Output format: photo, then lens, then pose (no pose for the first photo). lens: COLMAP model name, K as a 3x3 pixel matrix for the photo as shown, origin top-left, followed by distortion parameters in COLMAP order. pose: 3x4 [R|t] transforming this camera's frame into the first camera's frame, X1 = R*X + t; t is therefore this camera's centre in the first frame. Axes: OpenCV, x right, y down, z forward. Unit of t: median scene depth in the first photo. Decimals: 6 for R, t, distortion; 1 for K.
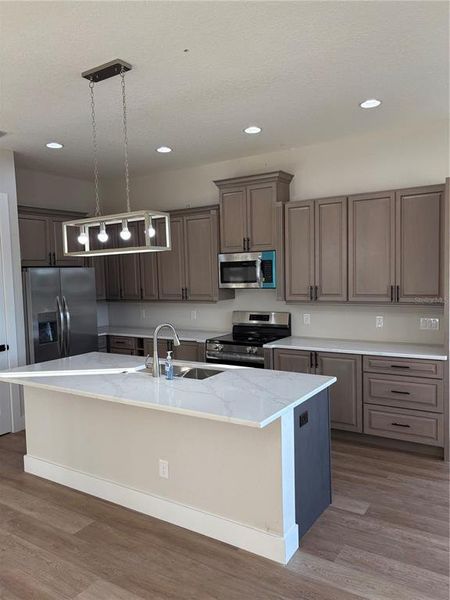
lens RADIAL K [[458.7, 0, 224.9], [0, 458.7, 301.0], [0, 0, 1]] dist [0.036023, -0.030948]
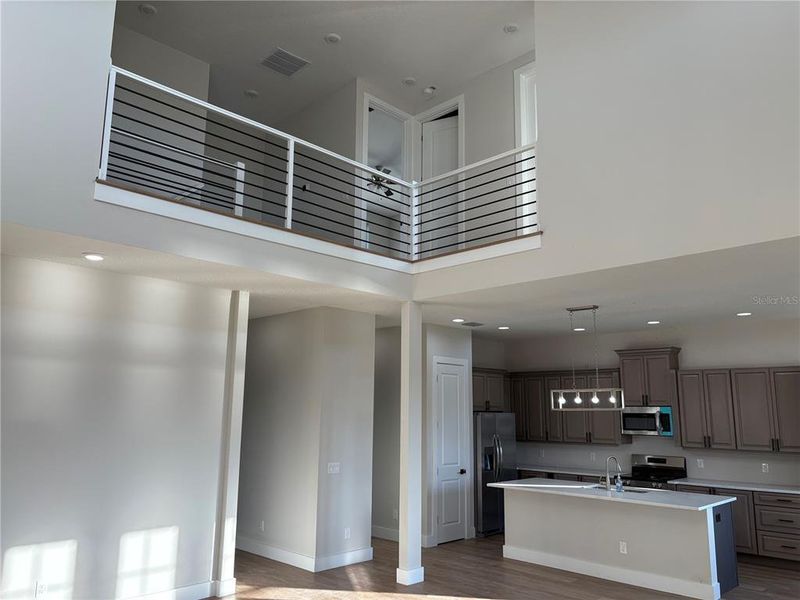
lens RADIAL K [[611.6, 0, 402.0], [0, 611.6, 300.9], [0, 0, 1]] dist [0.036023, -0.030948]
pose [[0.979258, 0.001341, -0.202611, -0.286456], [-0.049125, 0.971713, -0.230998, 0.039019], [0.196570, 0.236160, 0.951624, -0.883769]]
